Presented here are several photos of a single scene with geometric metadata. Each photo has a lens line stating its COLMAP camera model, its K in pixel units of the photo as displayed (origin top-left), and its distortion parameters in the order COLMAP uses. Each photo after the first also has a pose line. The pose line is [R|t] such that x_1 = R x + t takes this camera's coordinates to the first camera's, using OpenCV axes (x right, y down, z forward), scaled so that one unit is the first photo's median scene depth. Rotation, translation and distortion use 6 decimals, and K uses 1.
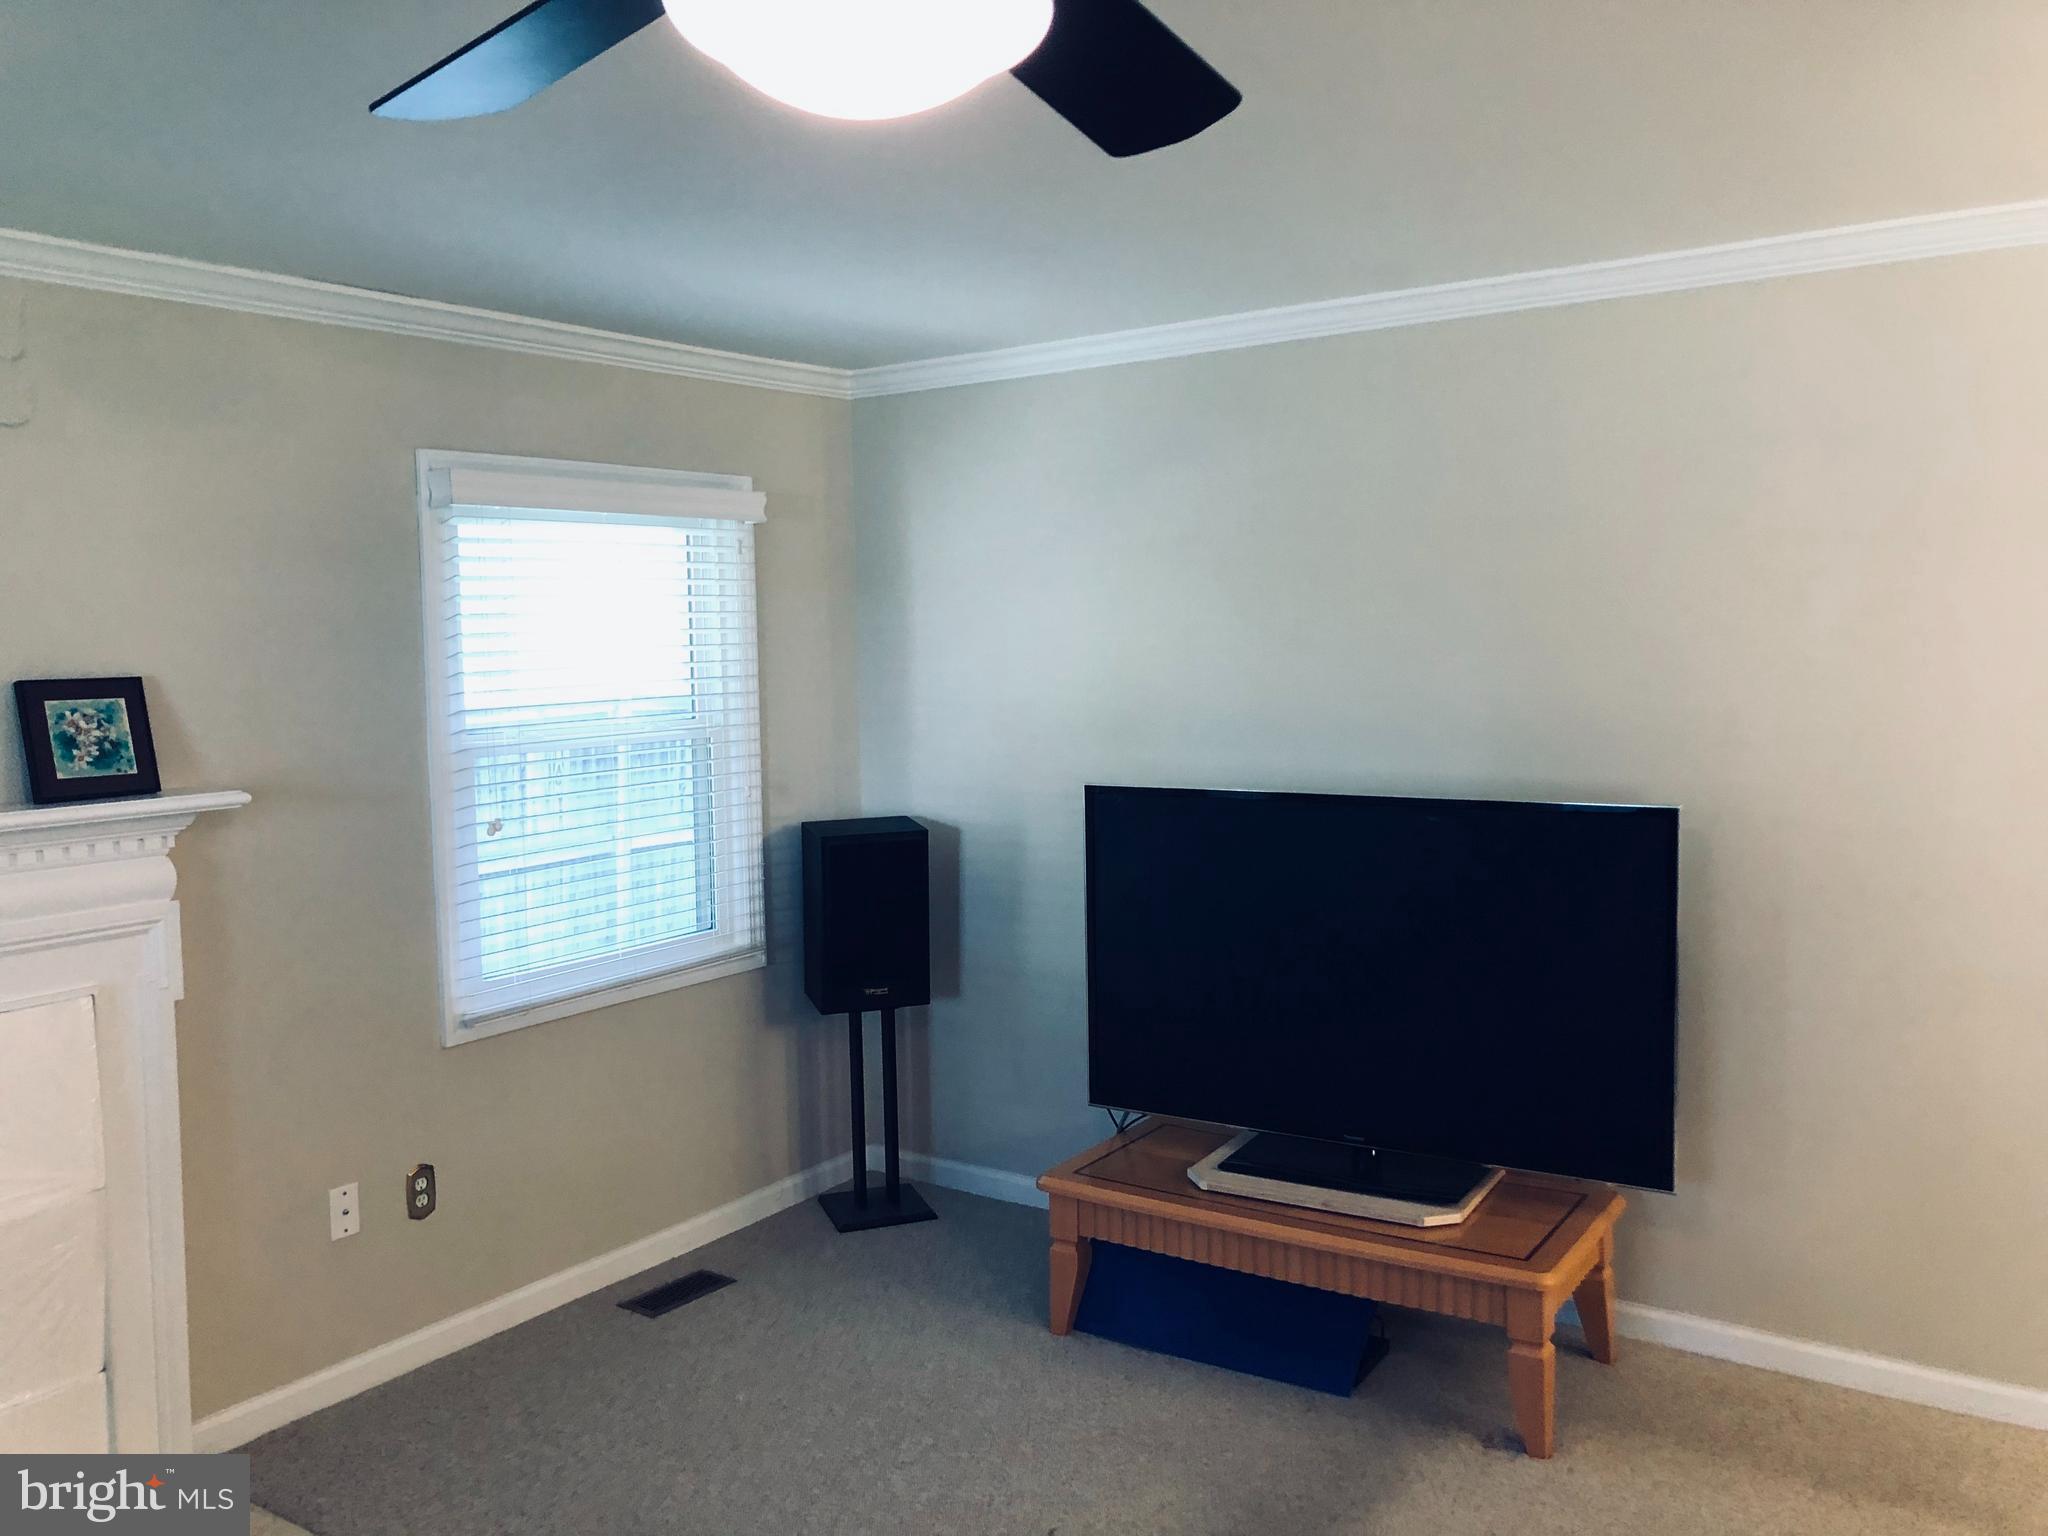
lens RADIAL K [[1663.4, 0, 1024.0], [0, 1663.4, 768.0], [0, 0, 1]] dist [0.001736, 0.000190]
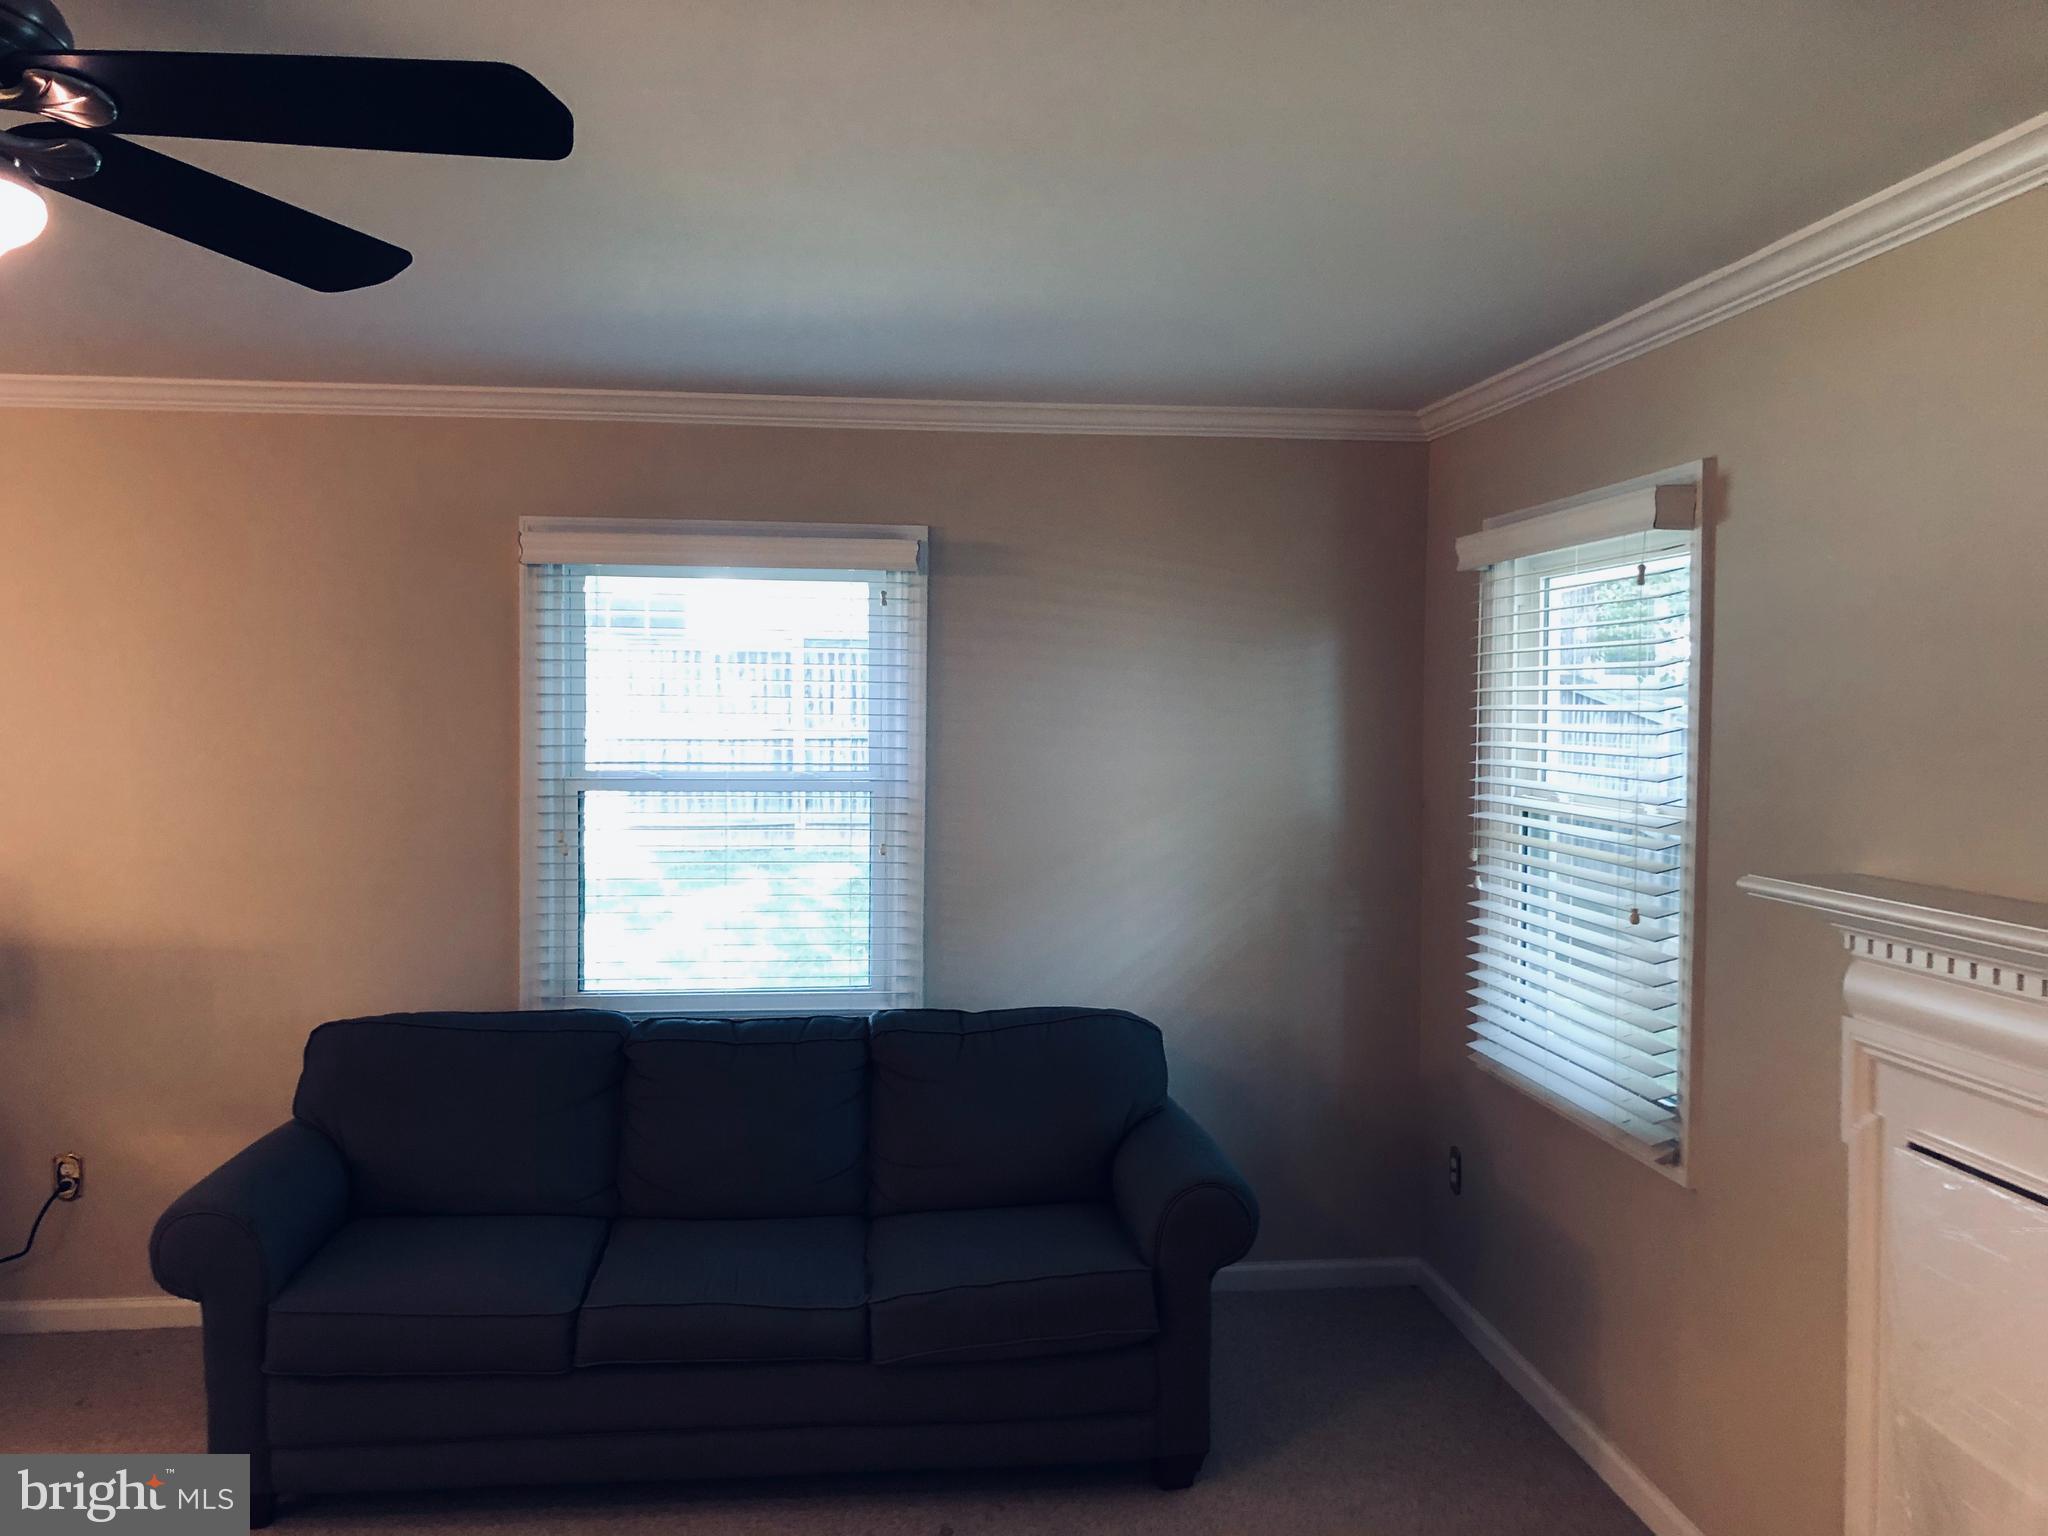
lens RADIAL K [[1663.4, 0, 1024.0], [0, 1663.4, 768.0], [0, 0, 1]] dist [0.001736, 0.000190]
pose [[0.659875, 0.041086, -0.750252, 0.645982], [-0.089565, 0.995686, -0.024249, -0.017336], [0.746018, 0.083198, 0.660708, 0.444229]]
